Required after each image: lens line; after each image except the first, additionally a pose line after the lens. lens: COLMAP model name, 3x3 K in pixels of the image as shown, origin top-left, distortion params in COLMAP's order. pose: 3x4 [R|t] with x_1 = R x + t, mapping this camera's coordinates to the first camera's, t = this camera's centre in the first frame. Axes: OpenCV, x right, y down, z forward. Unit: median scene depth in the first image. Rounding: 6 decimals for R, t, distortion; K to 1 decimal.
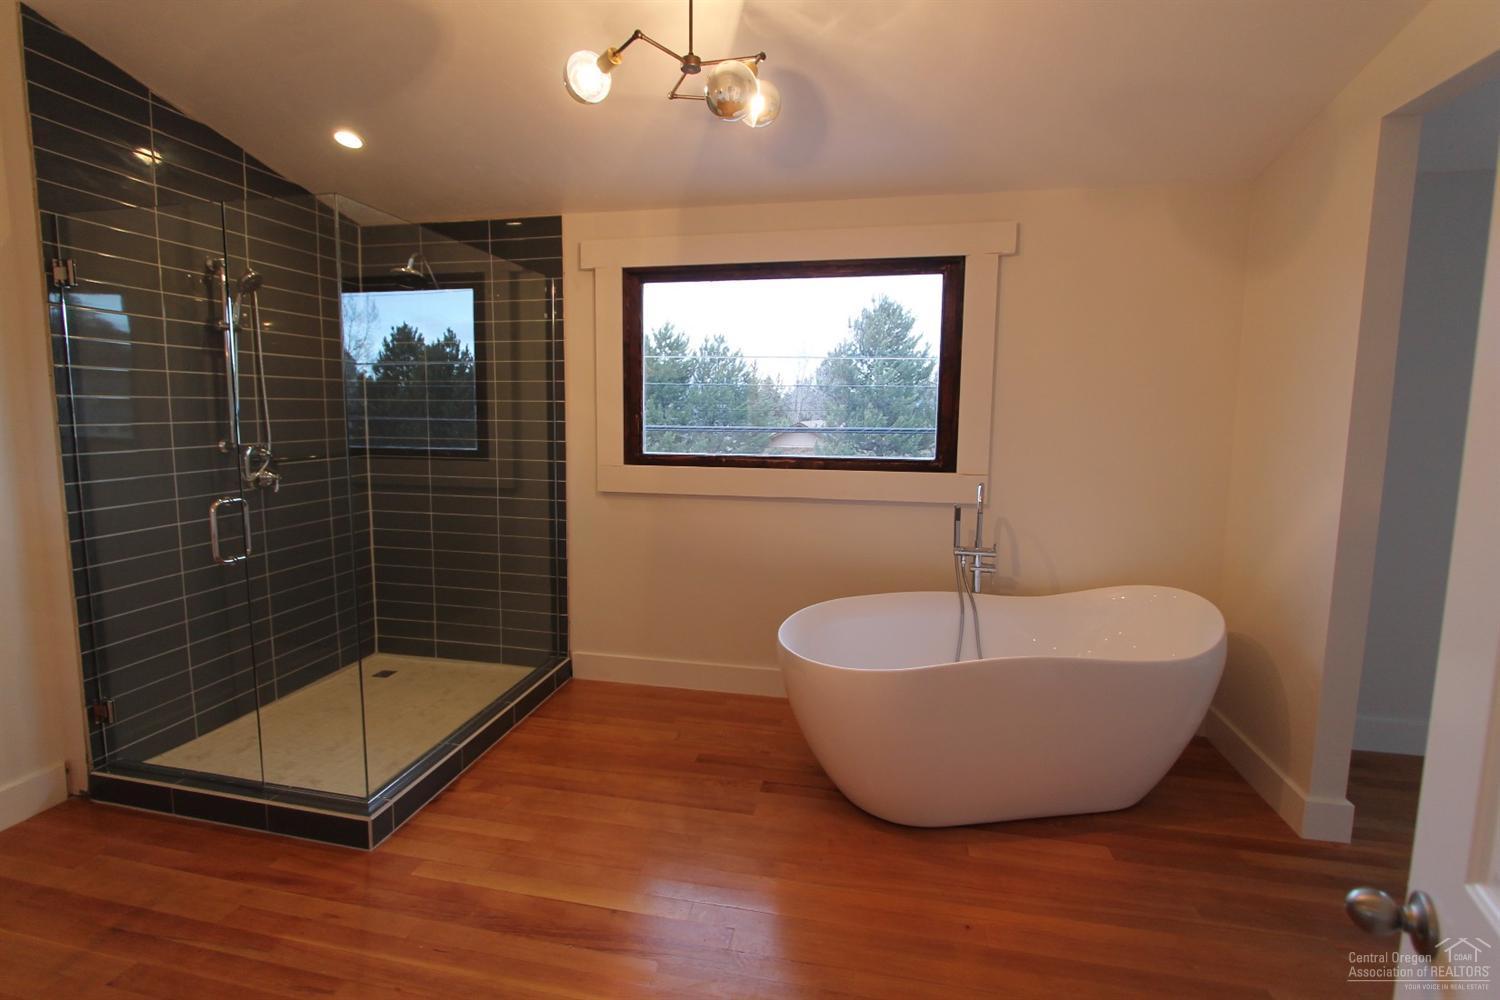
lens RADIAL K [[700.7, 0, 731.2], [0, 700.7, 490.8], [0, 0, 1]] dist [-0.014502, 0.001899]
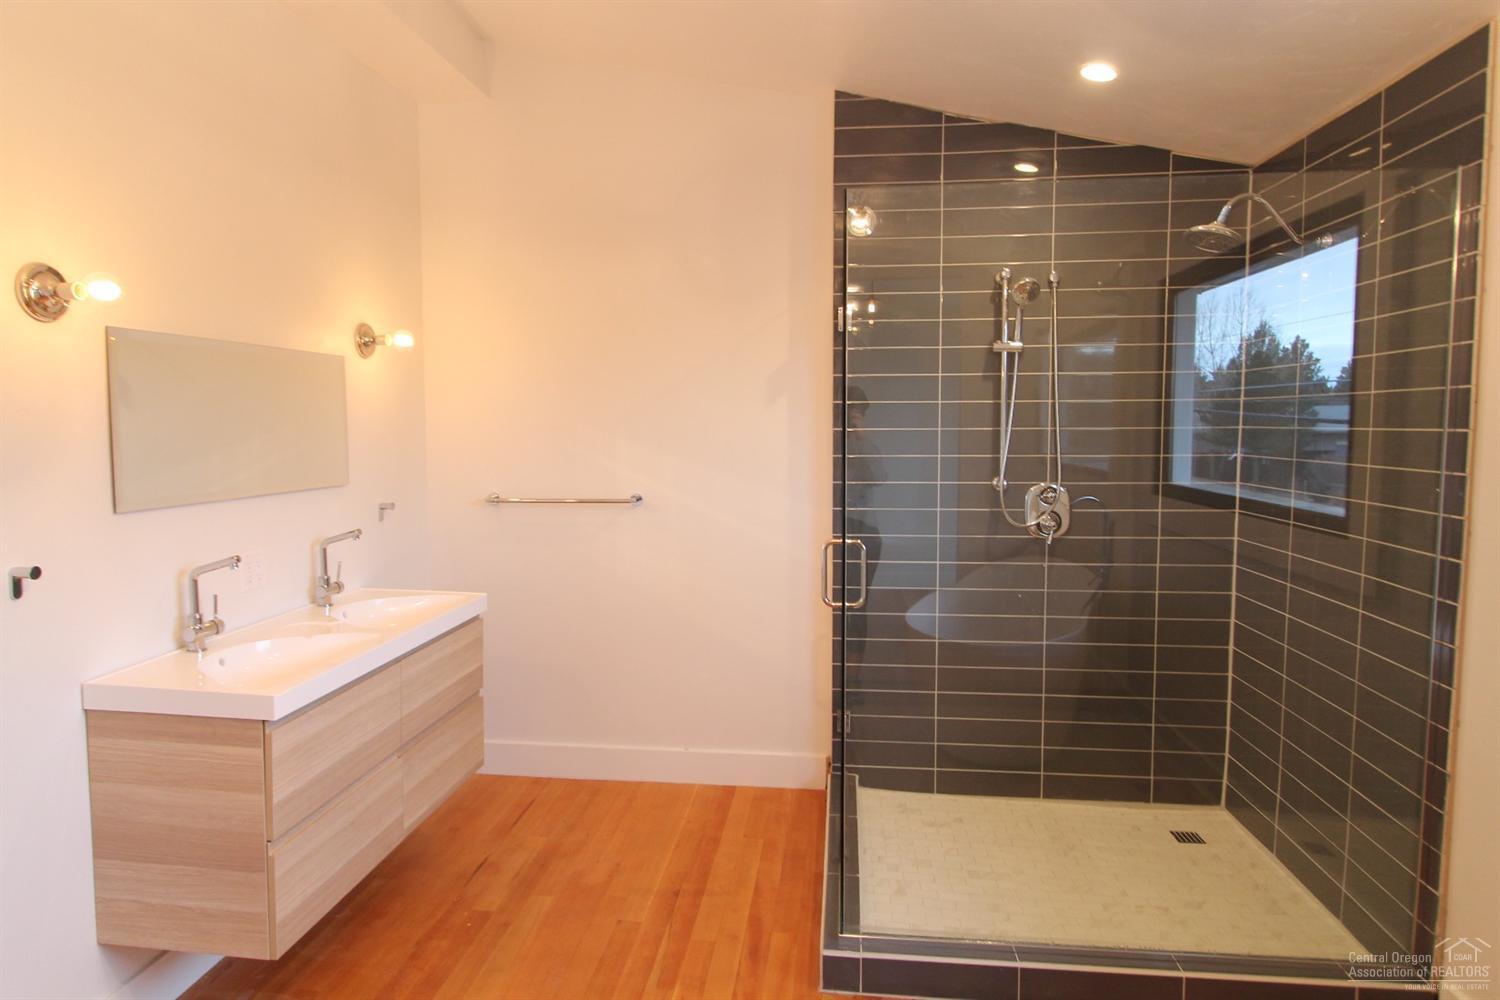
lens RADIAL K [[903.9, 0, 743.5], [0, 903.9, 484.4], [0, 0, 1]] dist [-0.003285, -0.000821]
pose [[0.087223, 0.069335, -0.993773, 0.389419], [-0.110273, 0.992116, 0.059540, -0.099634], [0.990067, 0.104393, 0.094181, 0.602224]]
